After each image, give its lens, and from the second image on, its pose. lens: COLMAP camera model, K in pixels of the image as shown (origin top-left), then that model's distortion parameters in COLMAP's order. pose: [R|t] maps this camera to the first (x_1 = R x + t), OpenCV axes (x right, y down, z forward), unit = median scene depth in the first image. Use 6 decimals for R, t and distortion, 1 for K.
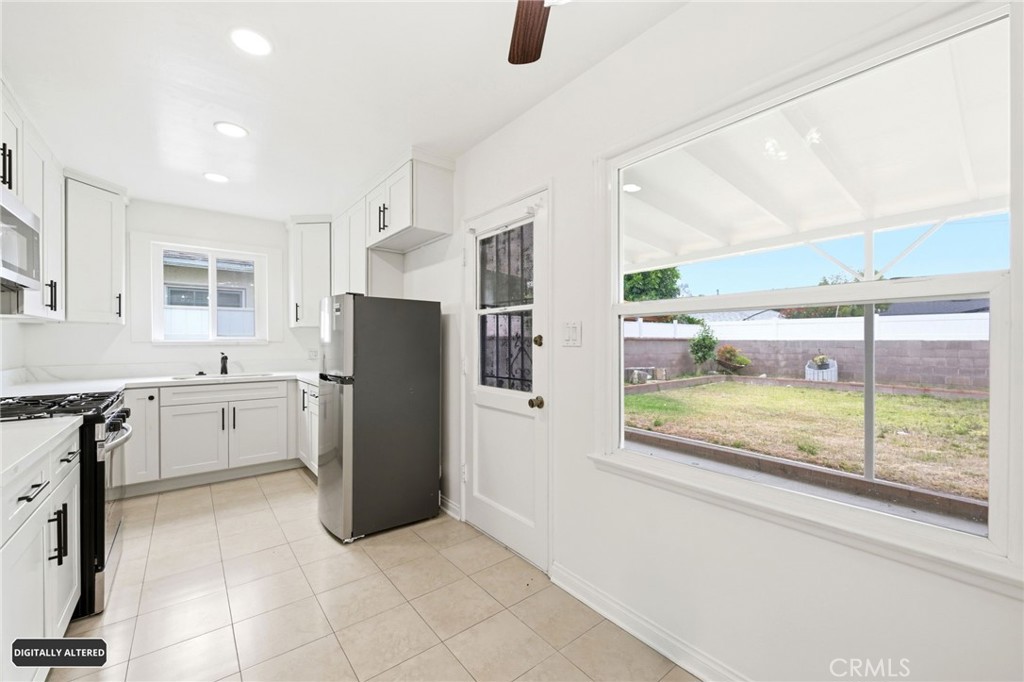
lens RADIAL K [[407.7, 0, 514.4], [0, 407.7, 343.4], [0, 0, 1]] dist [0.002511, -0.002659]
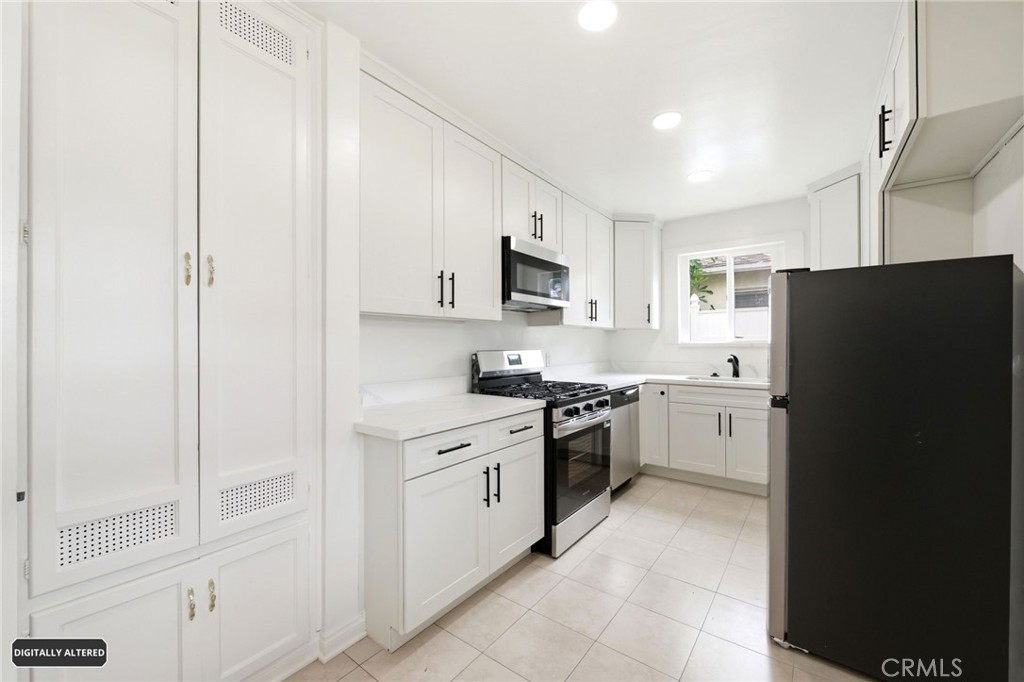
lens RADIAL K [[407.7, 0, 511.8], [0, 407.7, 343.6], [0, 0, 1]] dist [0.002511, -0.002659]
pose [[0.249326, -0.001789, -0.968418, 0.092570], [-0.000776, 0.999998, -0.002047, -0.001380], [0.968419, 0.001262, 0.249324, 0.285614]]
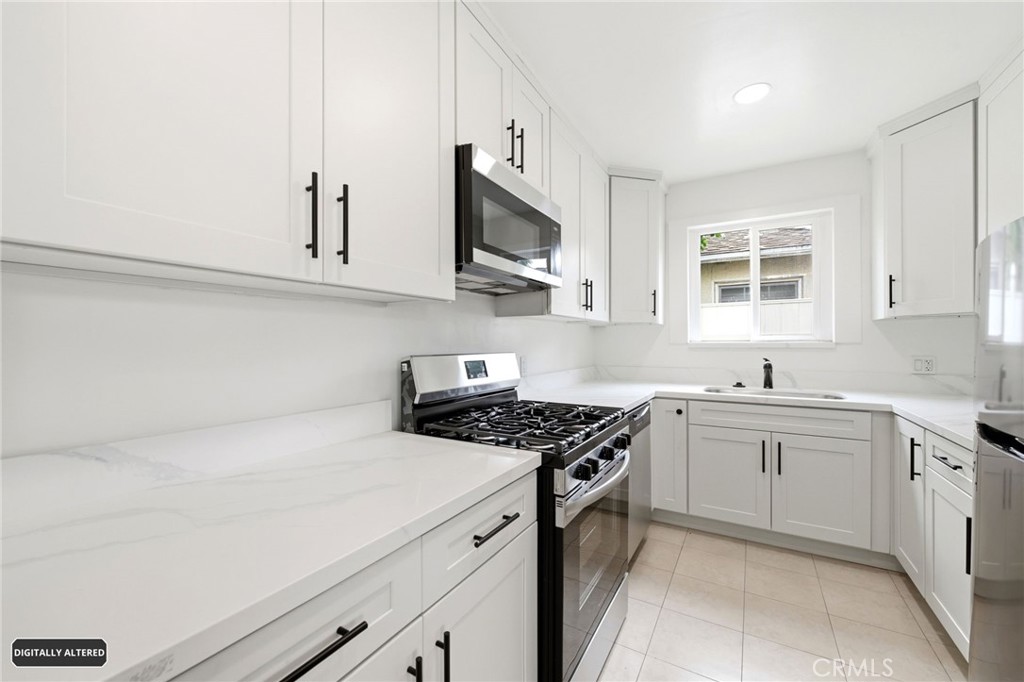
lens RADIAL K [[407.7, 0, 510.8], [0, 407.7, 344.9], [0, 0, 1]] dist [0.002511, -0.002659]
pose [[0.354400, 0.004332, -0.935084, -0.223440], [-0.002678, 0.999990, 0.003618, -0.002832], [0.935090, 0.001222, 0.354408, 0.358898]]
